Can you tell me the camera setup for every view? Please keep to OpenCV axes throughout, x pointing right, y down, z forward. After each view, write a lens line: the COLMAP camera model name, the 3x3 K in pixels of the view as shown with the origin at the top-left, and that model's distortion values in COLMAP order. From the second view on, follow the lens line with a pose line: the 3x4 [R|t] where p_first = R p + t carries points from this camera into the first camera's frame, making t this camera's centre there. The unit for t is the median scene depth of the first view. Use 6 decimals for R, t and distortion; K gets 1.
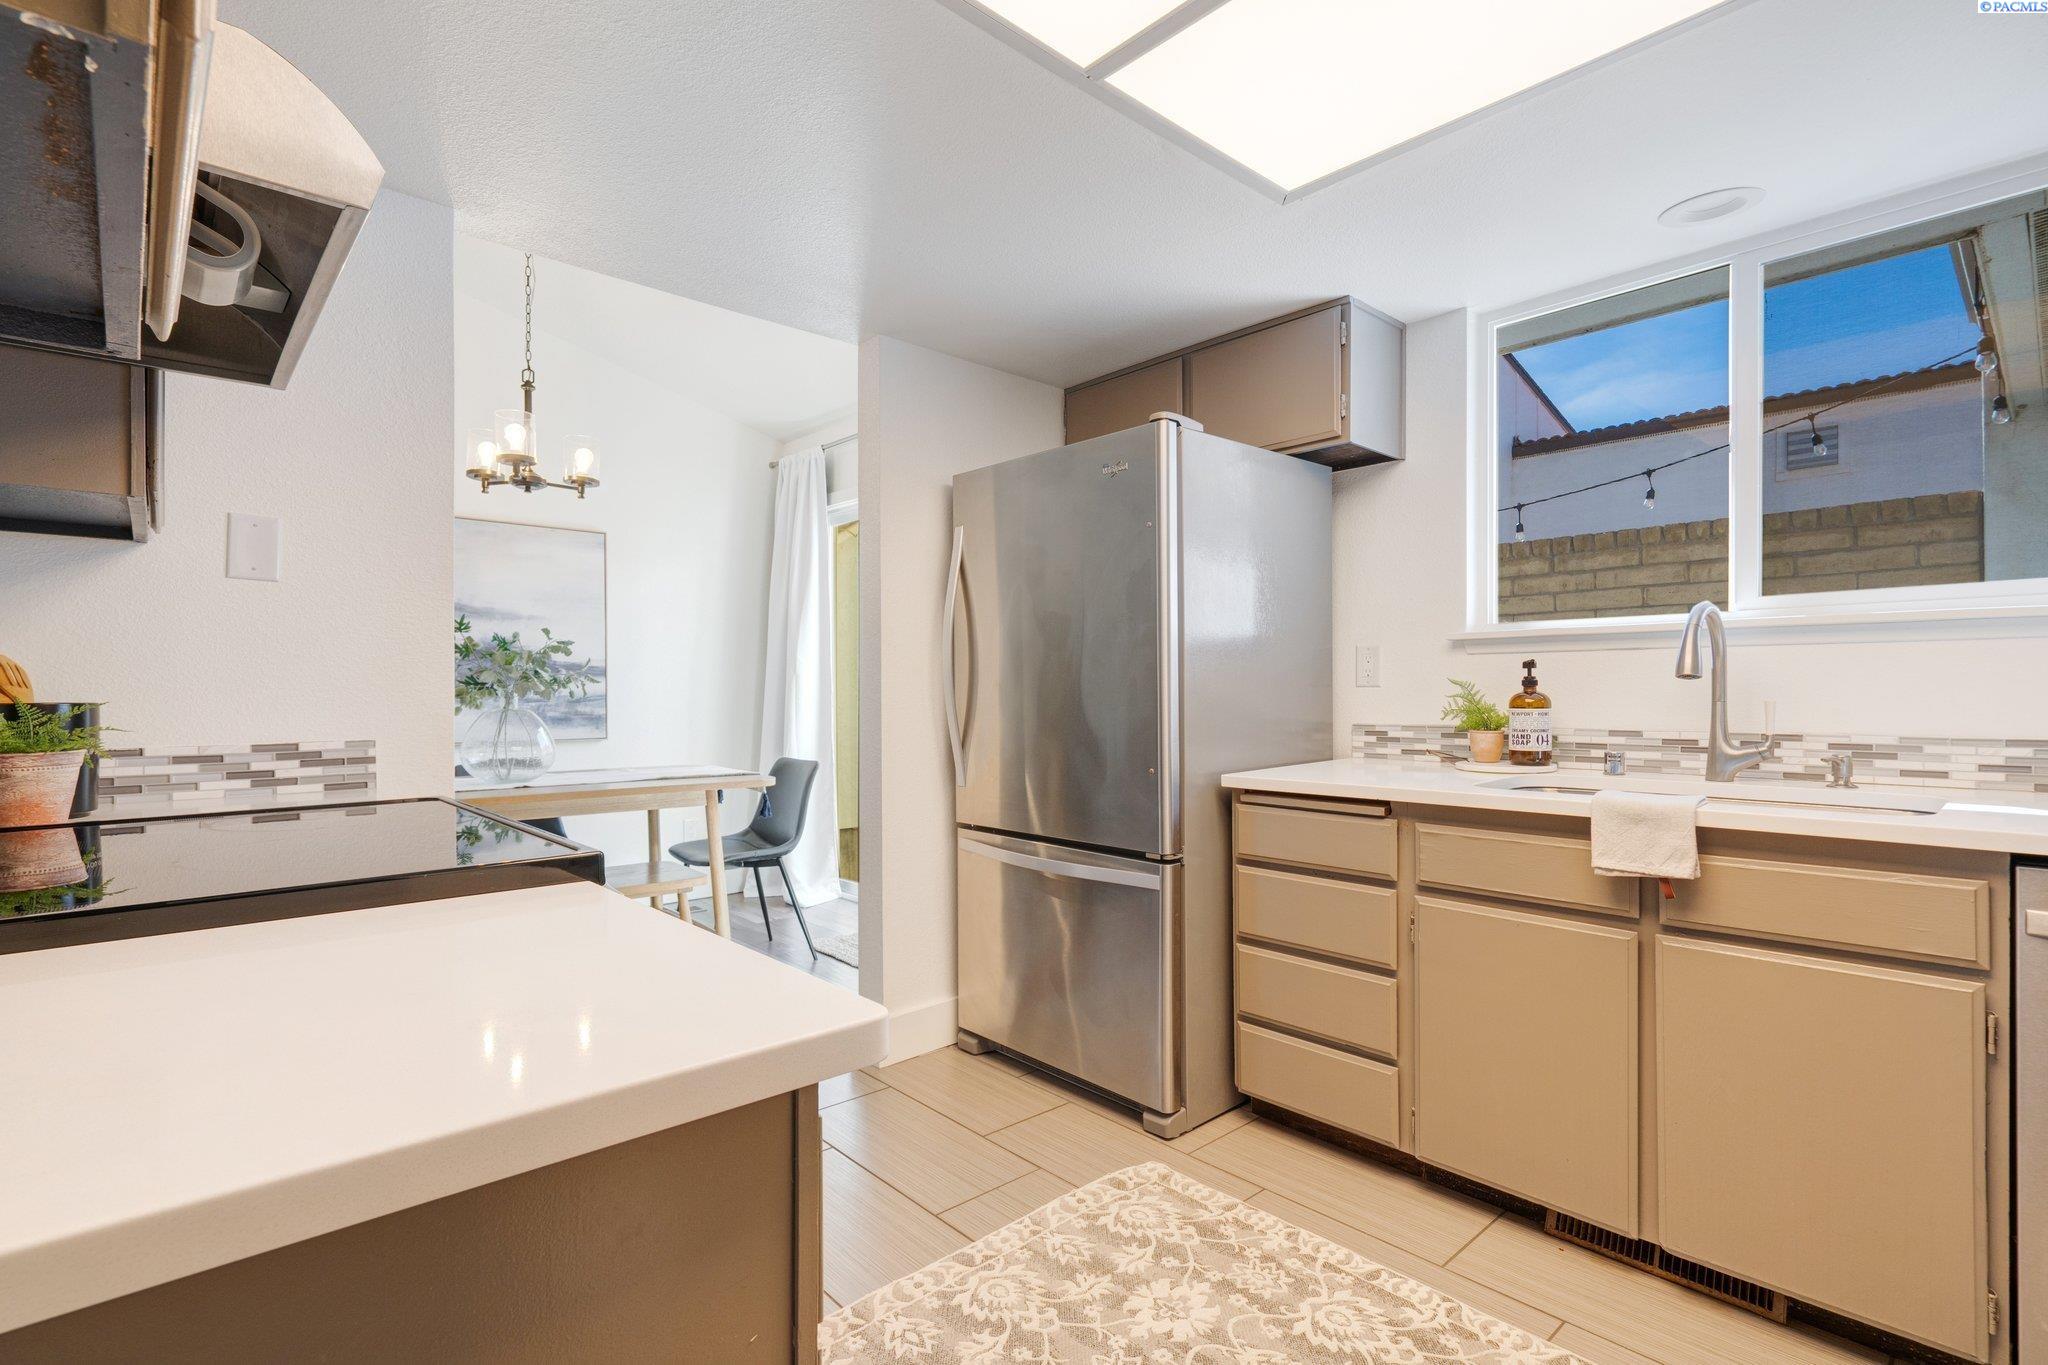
lens RADIAL K [[961.9, 0, 1028.1], [0, 961.9, 688.4], [0, 0, 1]] dist [0.001418, 0.001053]
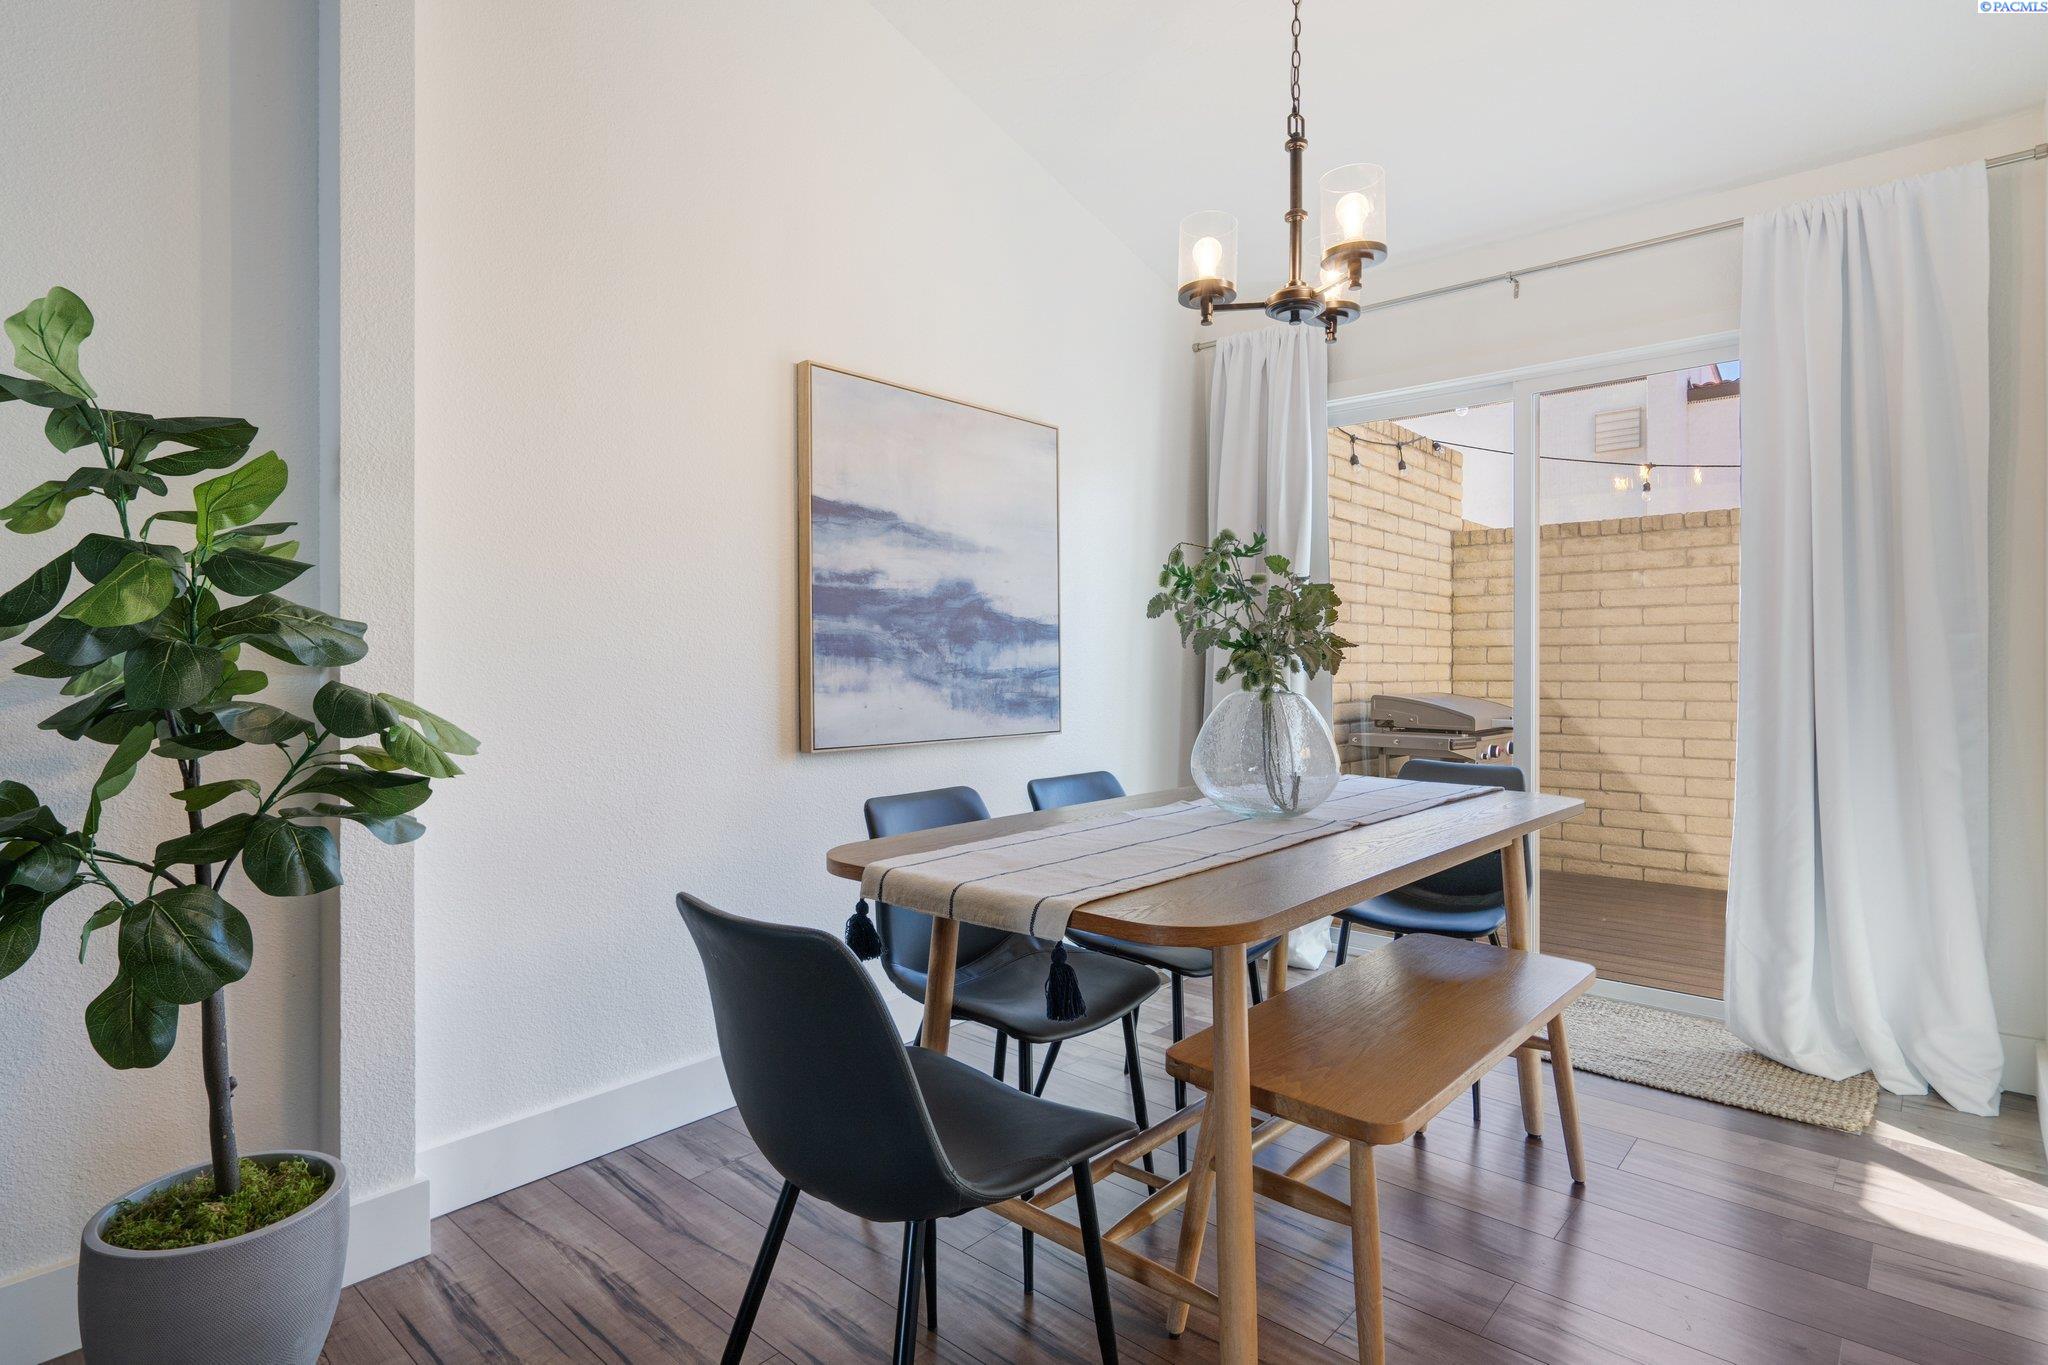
lens RADIAL K [[1037.0, 0, 1023.7], [0, 1037.0, 665.9], [0, 0, 1]] dist [0.000692, -0.000061]
pose [[0.994262, -0.001091, 0.106967, -1.286003], [0.000525, 0.999986, 0.005320, 0.003791], [-0.106971, -0.005233, 0.994248, 0.657101]]
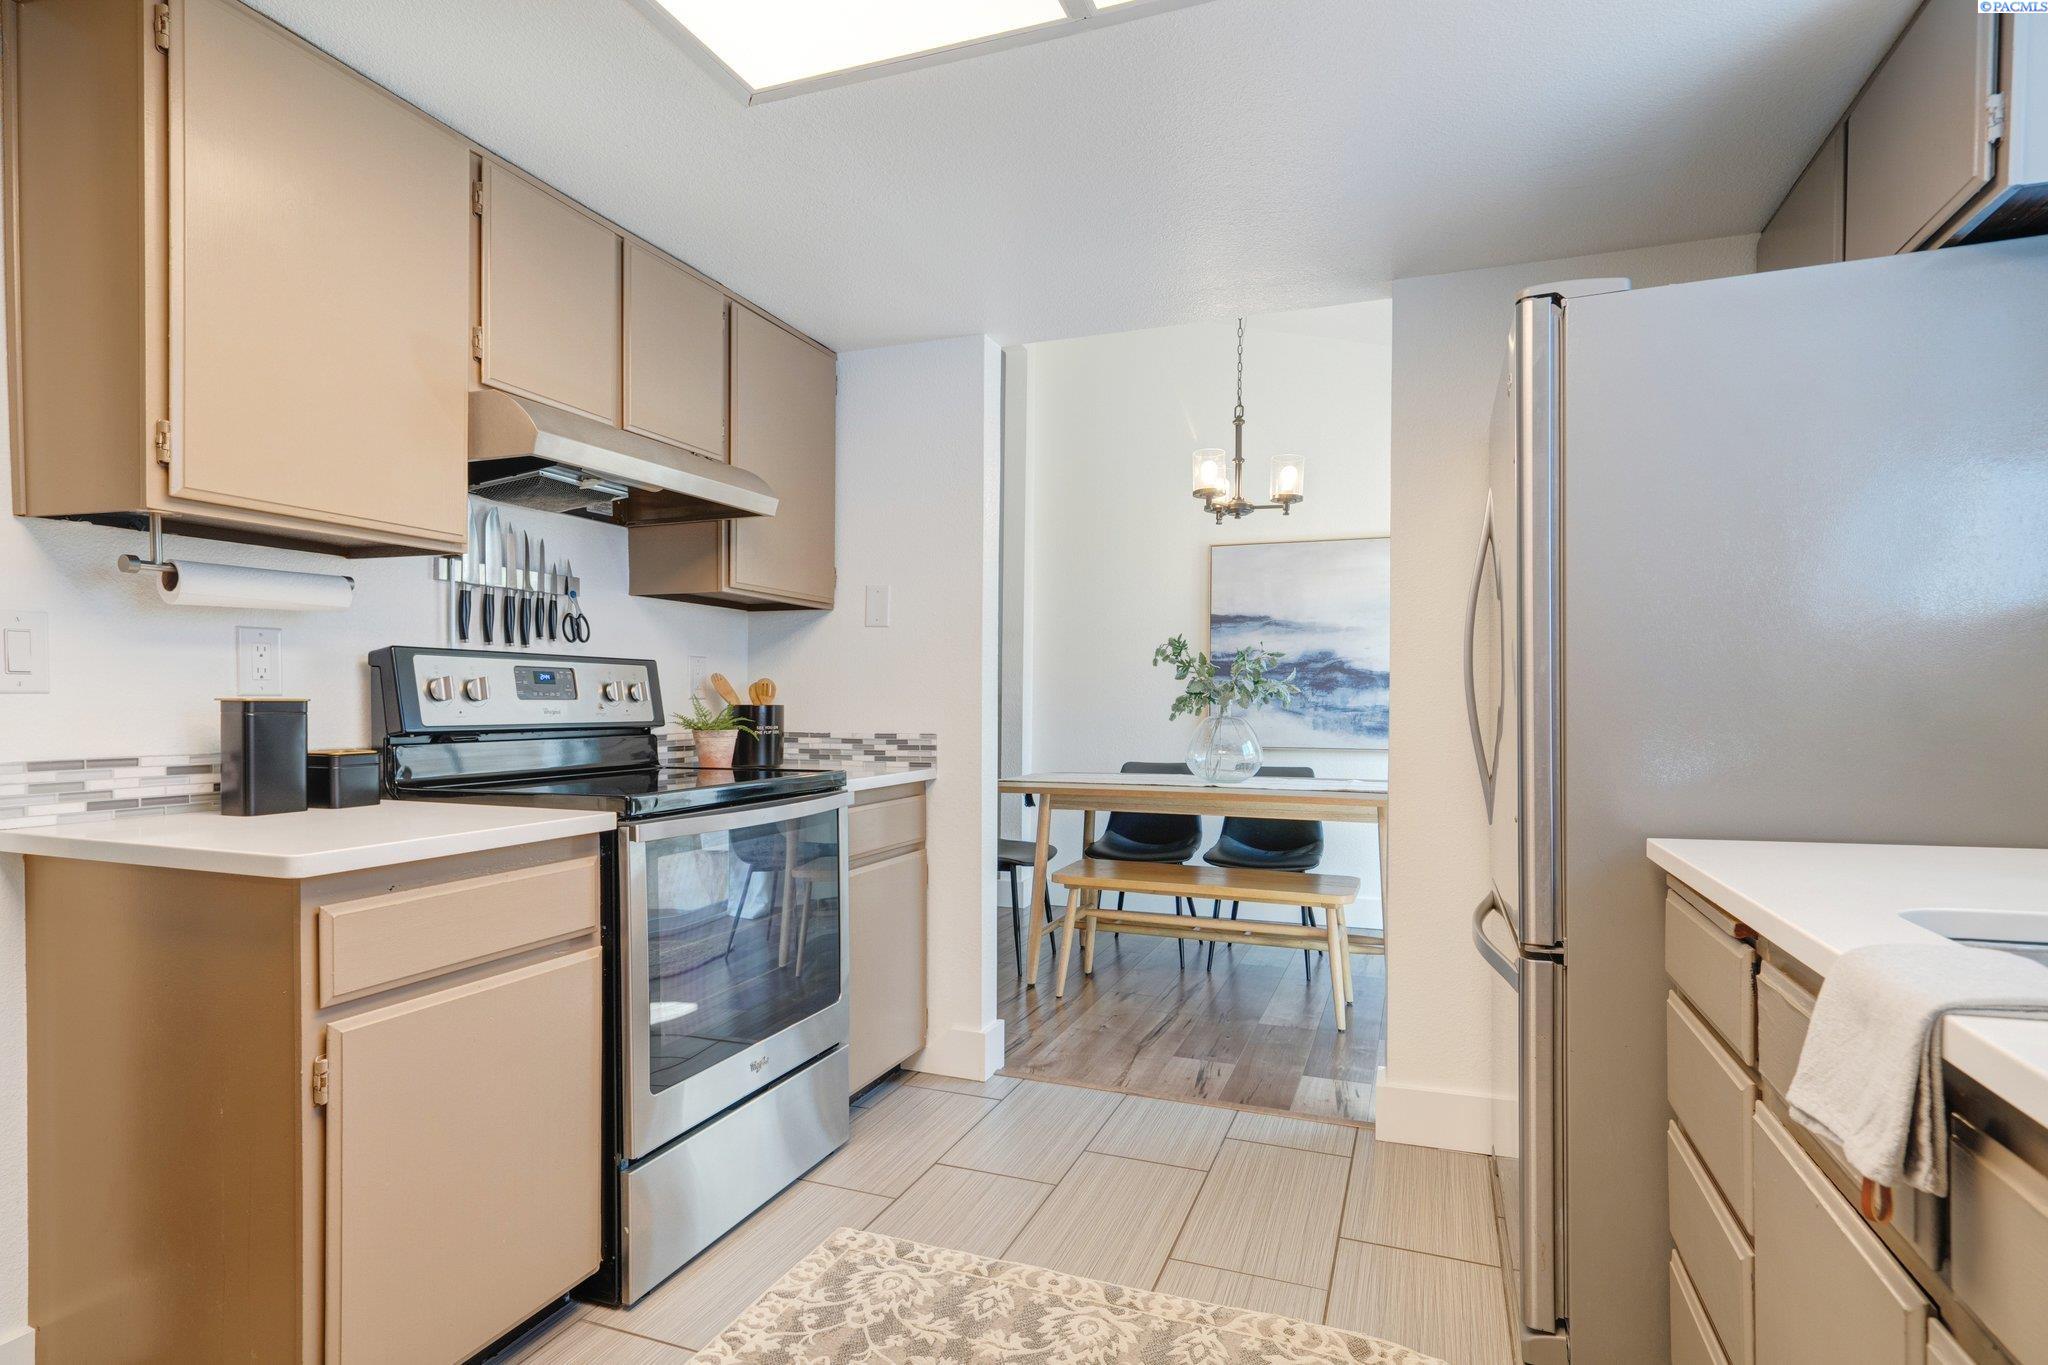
lens RADIAL K [[1059.9, 0, 1027.7], [0, 1059.9, 710.4], [0, 0, 1]] dist [0.001333, 0.000366]
pose [[0.451439, 0.011200, -0.892232, 0.765502], [-0.002475, 0.999933, 0.011300, 0.001251], [0.892299, -0.002893, 0.451436, 0.414297]]
